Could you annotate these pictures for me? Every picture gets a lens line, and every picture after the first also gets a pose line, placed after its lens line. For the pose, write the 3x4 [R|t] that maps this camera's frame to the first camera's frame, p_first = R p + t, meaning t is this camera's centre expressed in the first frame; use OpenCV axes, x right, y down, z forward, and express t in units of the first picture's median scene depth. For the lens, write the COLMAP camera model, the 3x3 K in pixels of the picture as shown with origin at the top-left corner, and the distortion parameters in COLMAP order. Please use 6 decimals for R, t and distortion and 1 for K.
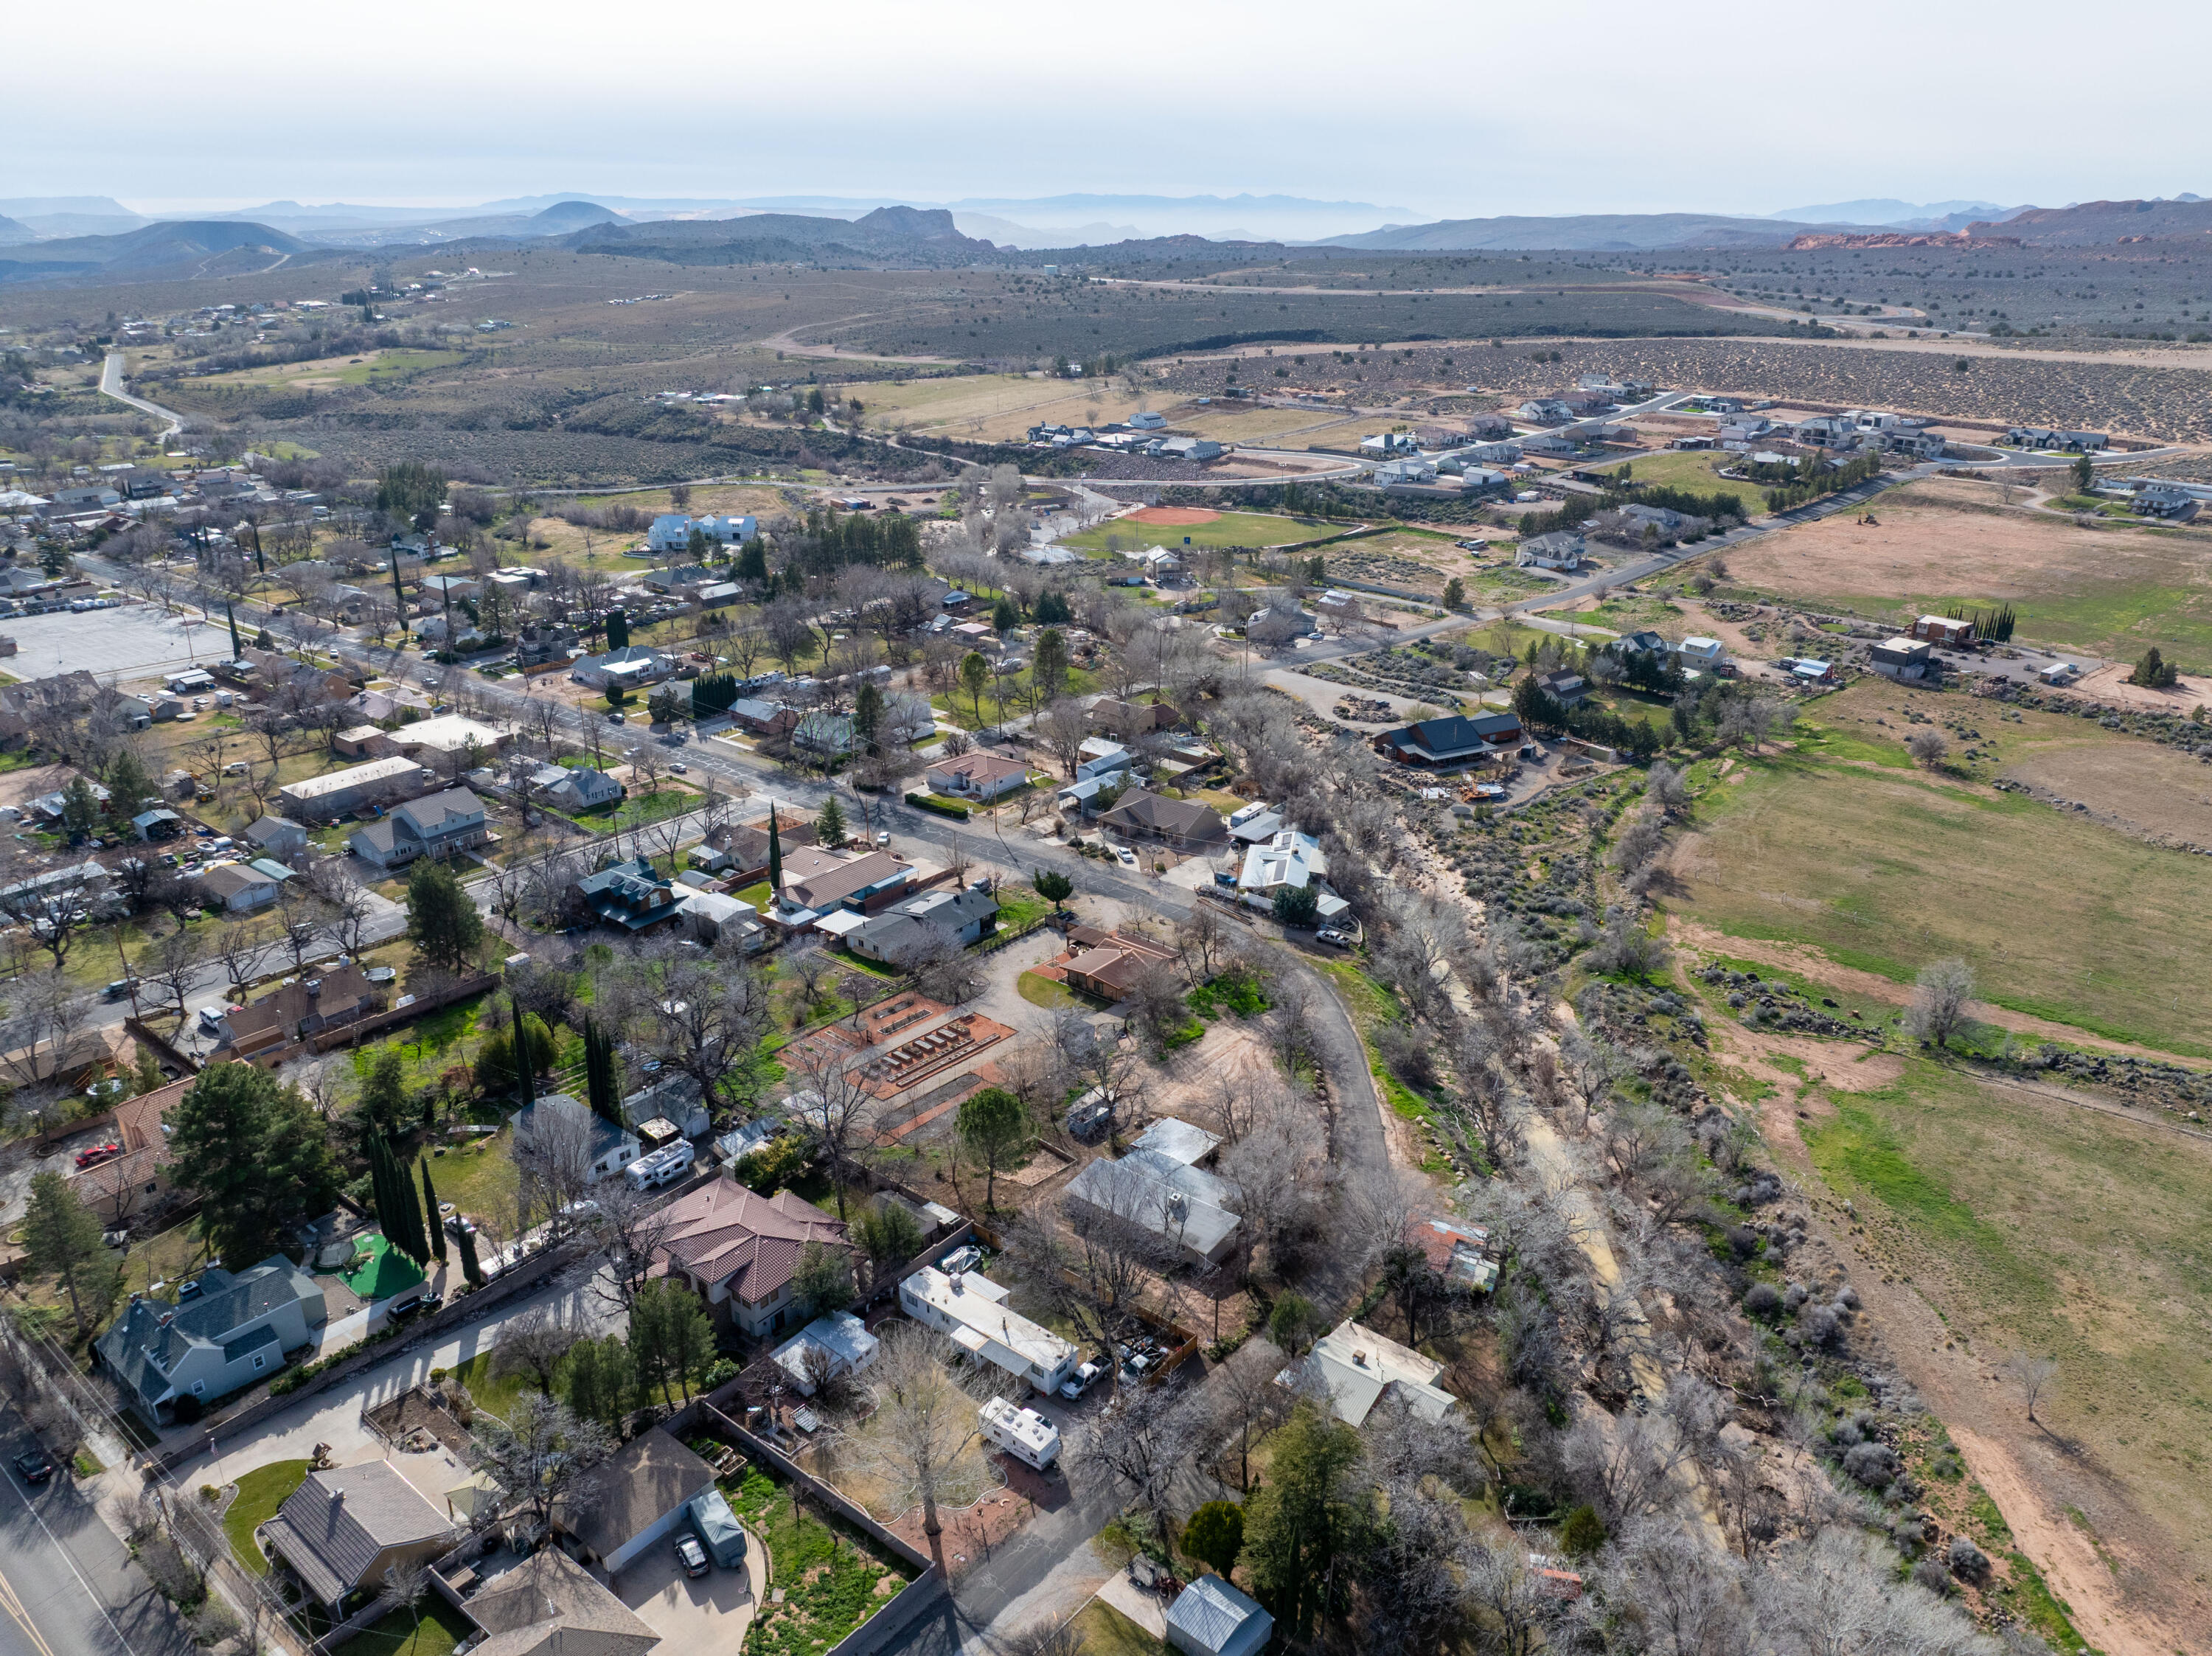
lens RADIAL K [[1558.9, 0, 1110.7], [0, 1558.9, 824.5], [0, 0, 1]] dist [-0.036824, 0.003163]
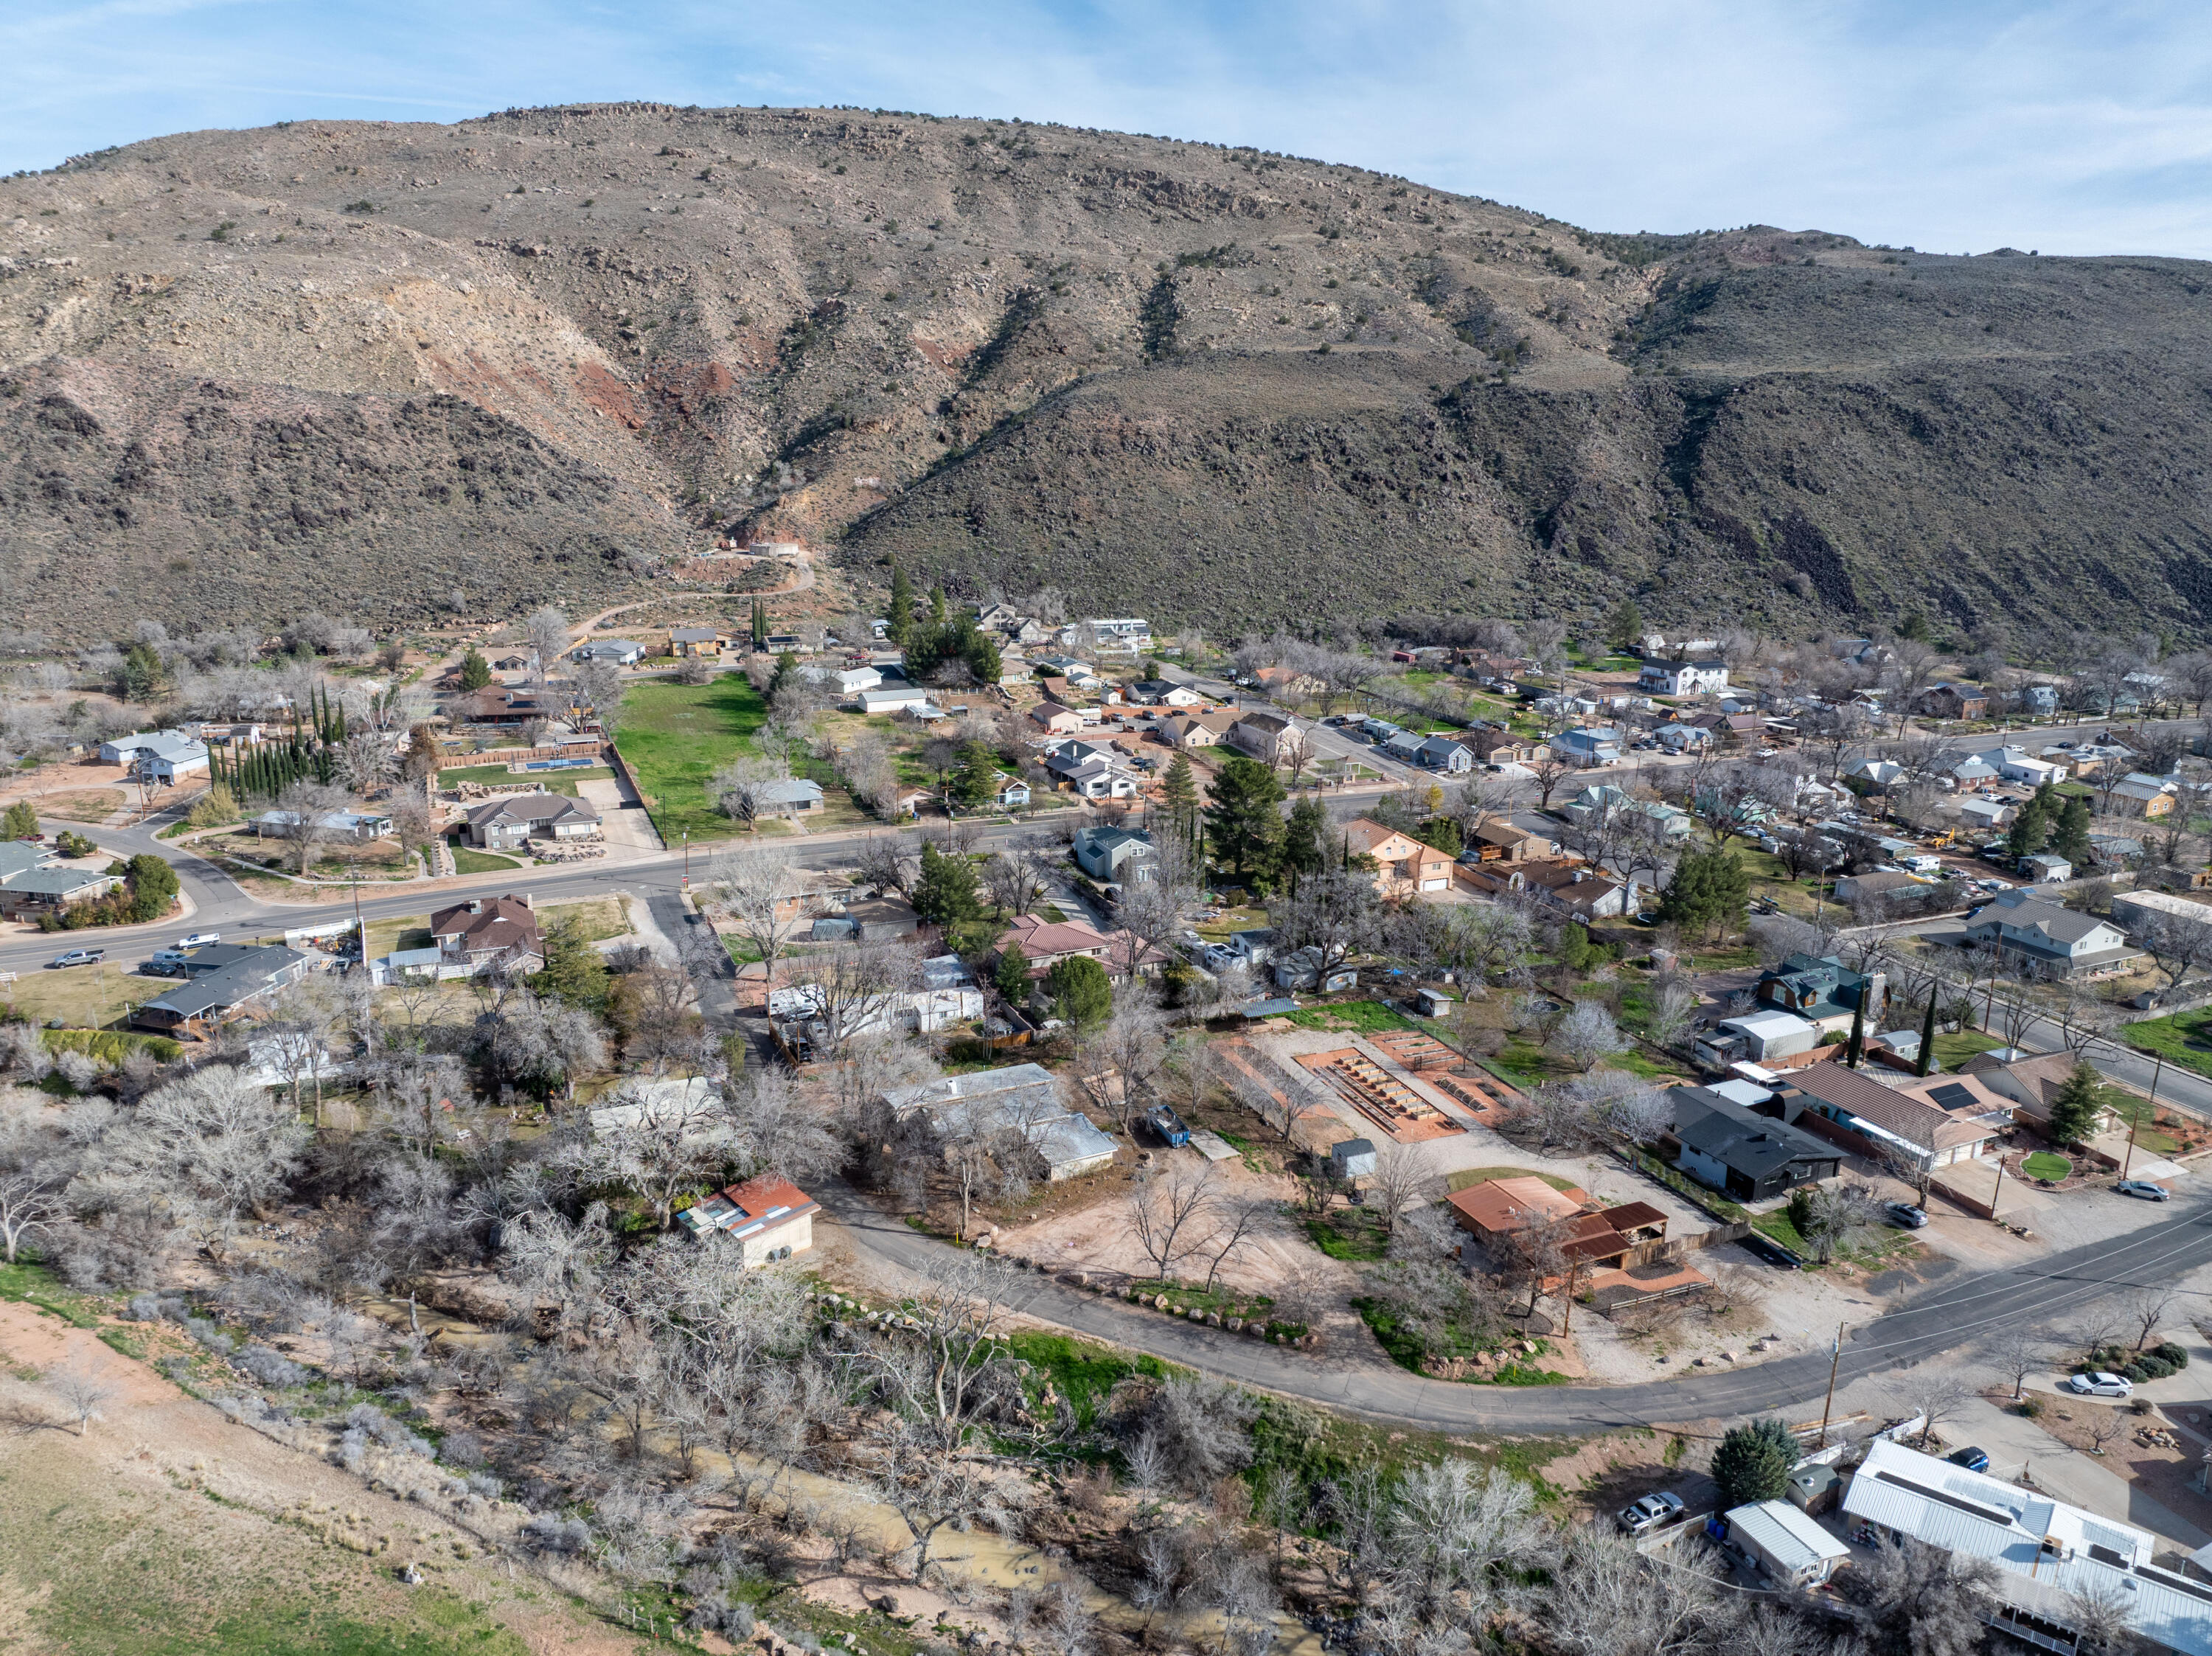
lens RADIAL K [[1560.7, 0, 1111.6], [0, 1560.7, 823.0], [0, 0, 1]] dist [-0.036873, -0.000274]
pose [[-0.459345, 0.206630, -0.863890, 0.414506], [-0.335215, 0.860327, 0.384017, -0.166072], [0.822577, 0.465985, -0.325922, 0.658470]]
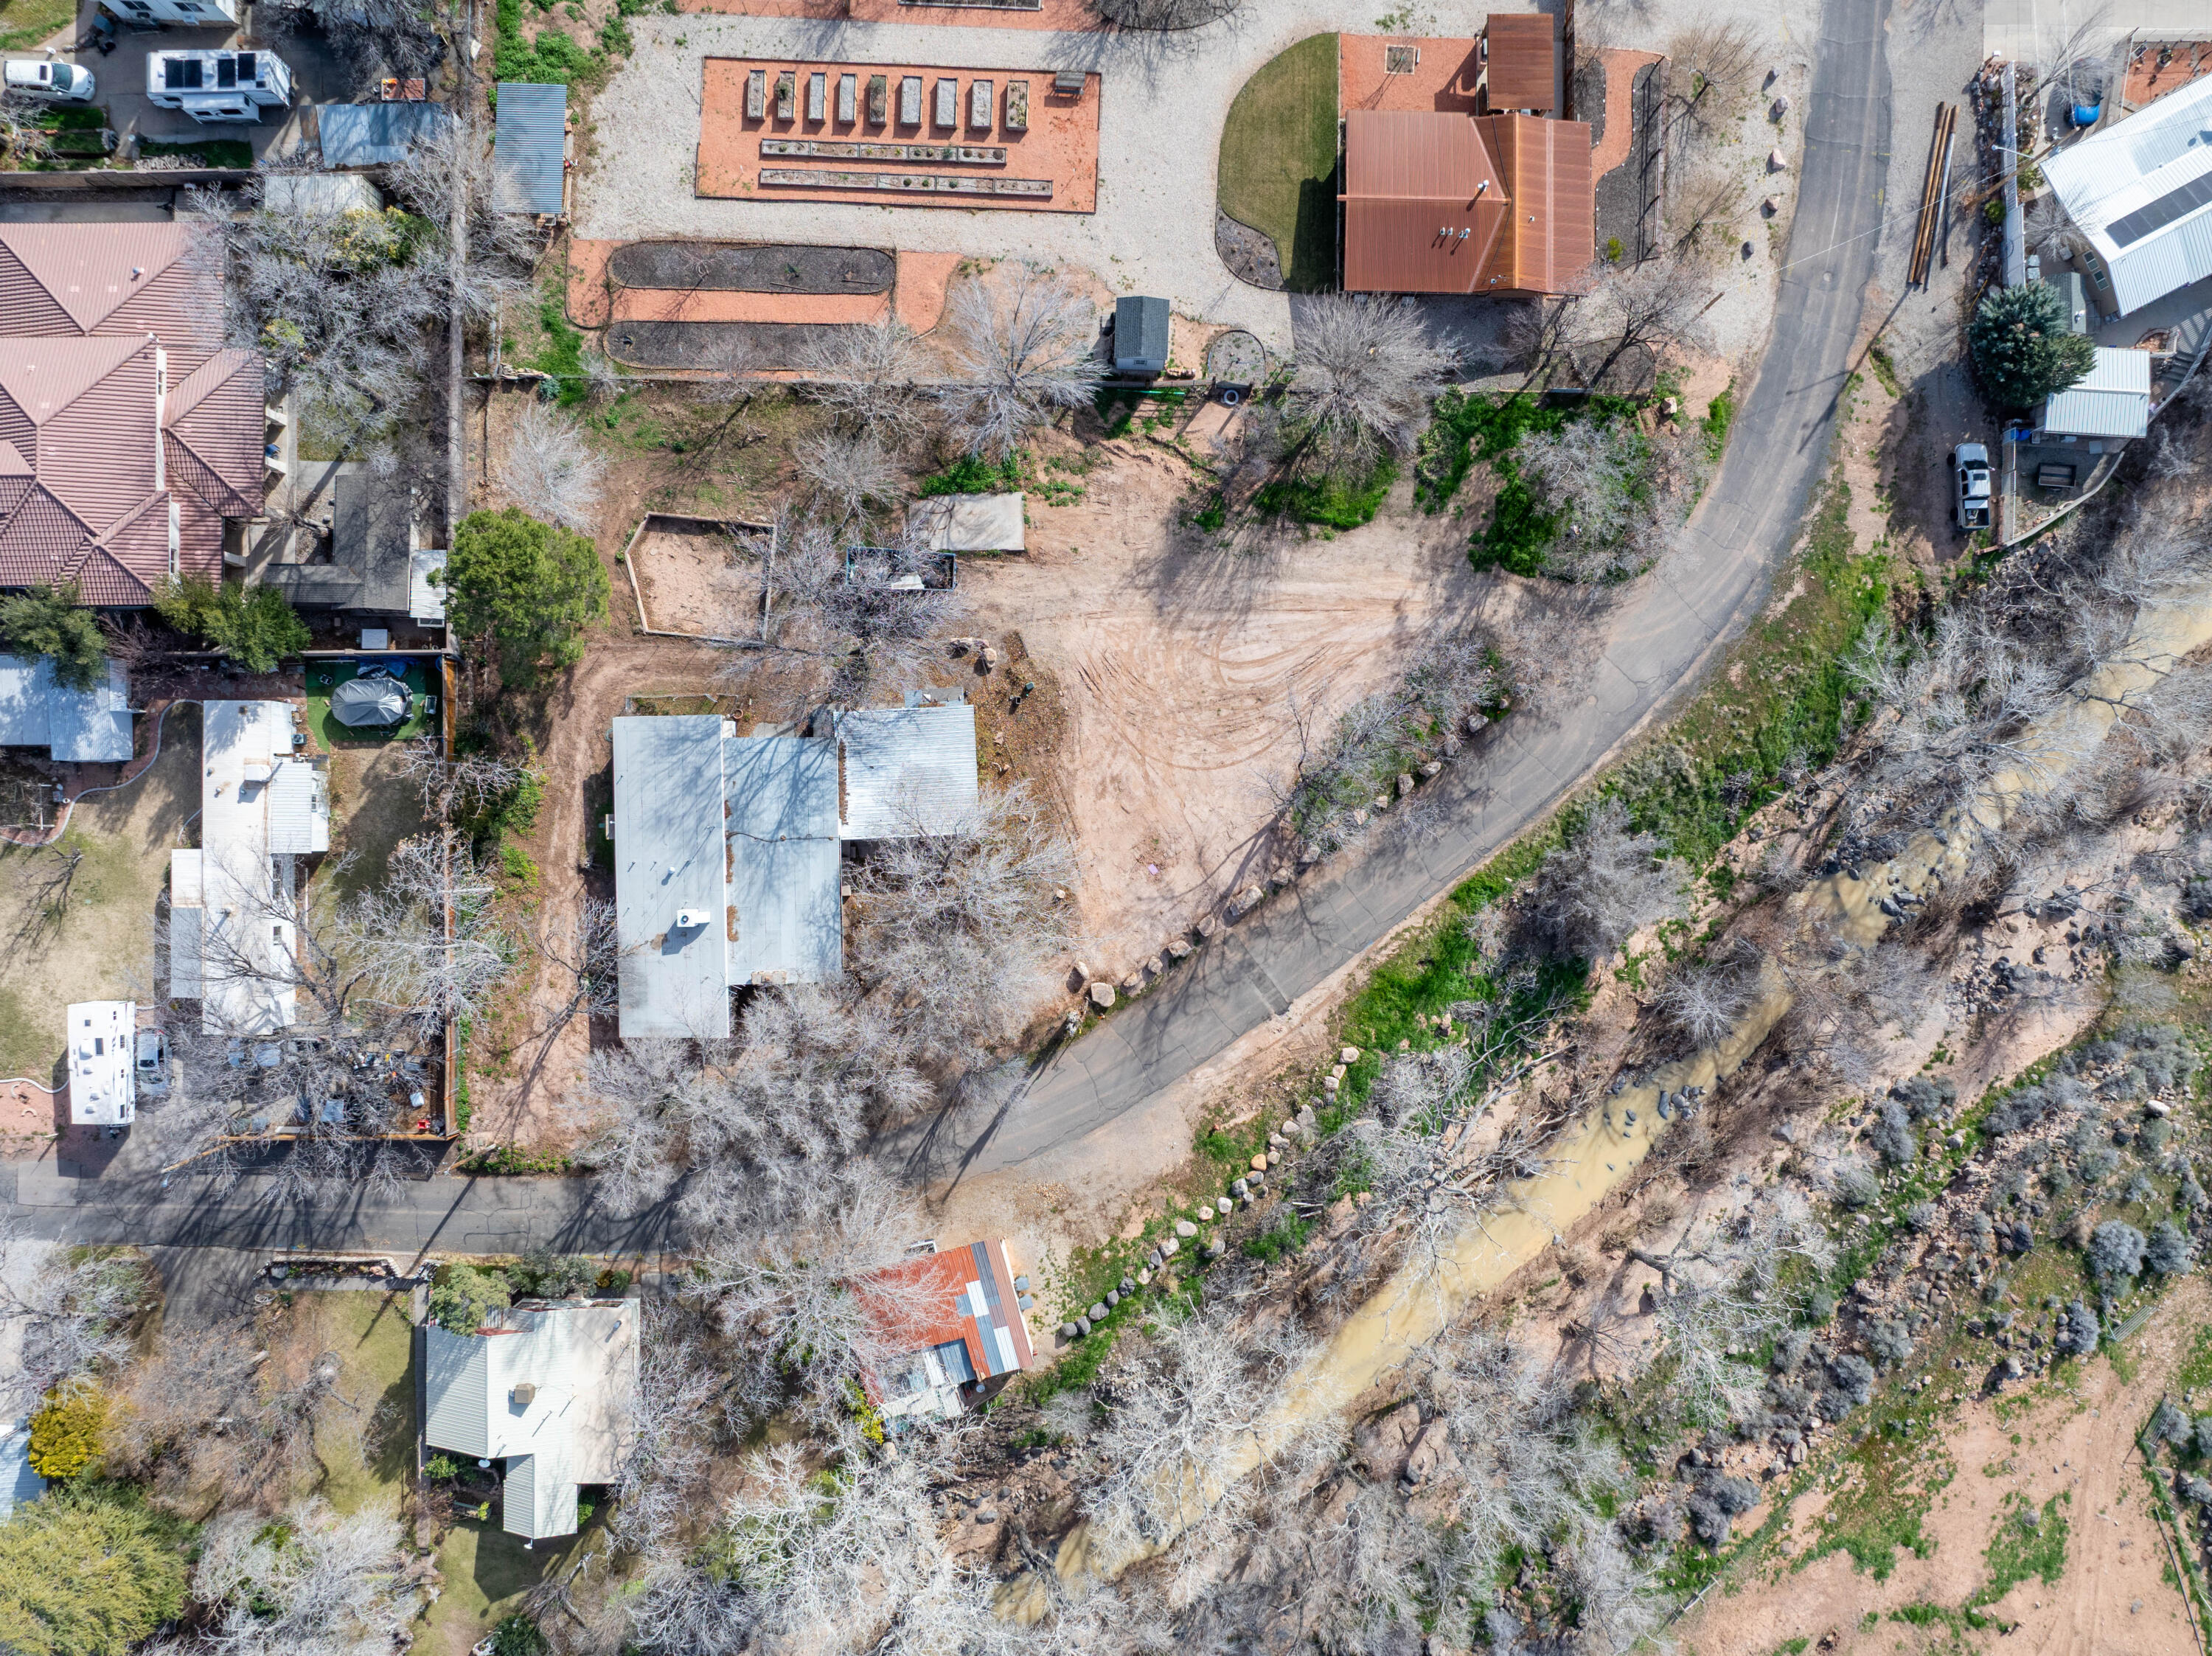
lens RADIAL K [[1558.9, 0, 1110.7], [0, 1558.9, 824.5], [0, 0, 1]] dist [-0.036824, 0.003163]
pose [[0.617501, 0.786570, -0.000895, 0.052631], [-0.287780, 0.226982, 0.930409, -0.155166], [0.732035, -0.574271, 0.366521, 0.455420]]
